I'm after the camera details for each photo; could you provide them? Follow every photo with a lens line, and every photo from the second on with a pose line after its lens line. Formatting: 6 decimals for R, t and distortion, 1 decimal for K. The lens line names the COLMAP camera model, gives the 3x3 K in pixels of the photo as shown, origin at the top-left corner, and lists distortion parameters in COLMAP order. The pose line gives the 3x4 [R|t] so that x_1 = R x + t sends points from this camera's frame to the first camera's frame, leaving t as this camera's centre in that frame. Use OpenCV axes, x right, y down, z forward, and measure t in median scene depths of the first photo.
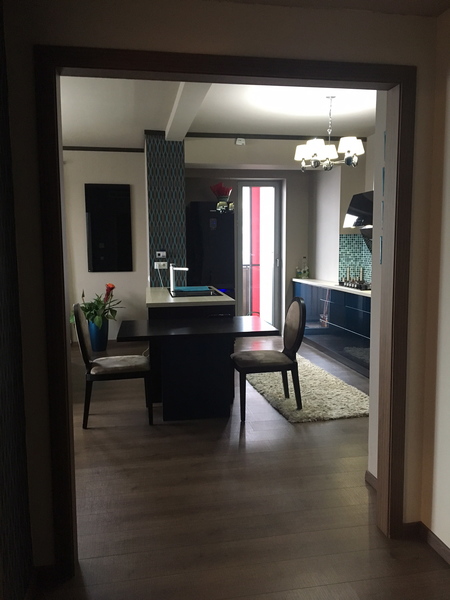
lens RADIAL K [[508.6, 0, 225.0], [0, 508.6, 300.0], [0, 0, 1]] dist [-0.005293, -0.001440]
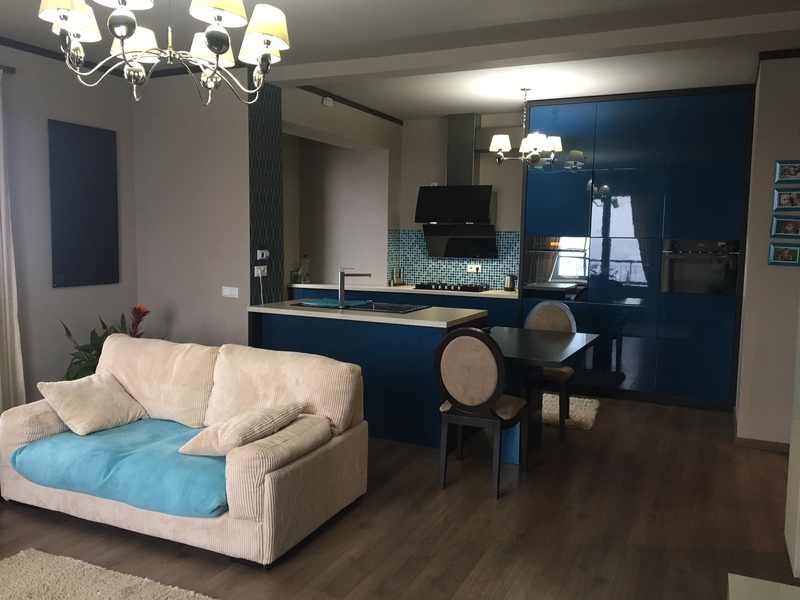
lens RADIAL K [[678.1, 0, 400.0], [0, 678.1, 300.0], [0, 0, 1]] dist [-0.005293, -0.001440]
pose [[0.571493, -0.061215, 0.818321, -0.738553], [0.067907, 0.997321, 0.027181, -0.043039], [-0.817793, 0.040036, 0.574119, 0.358301]]
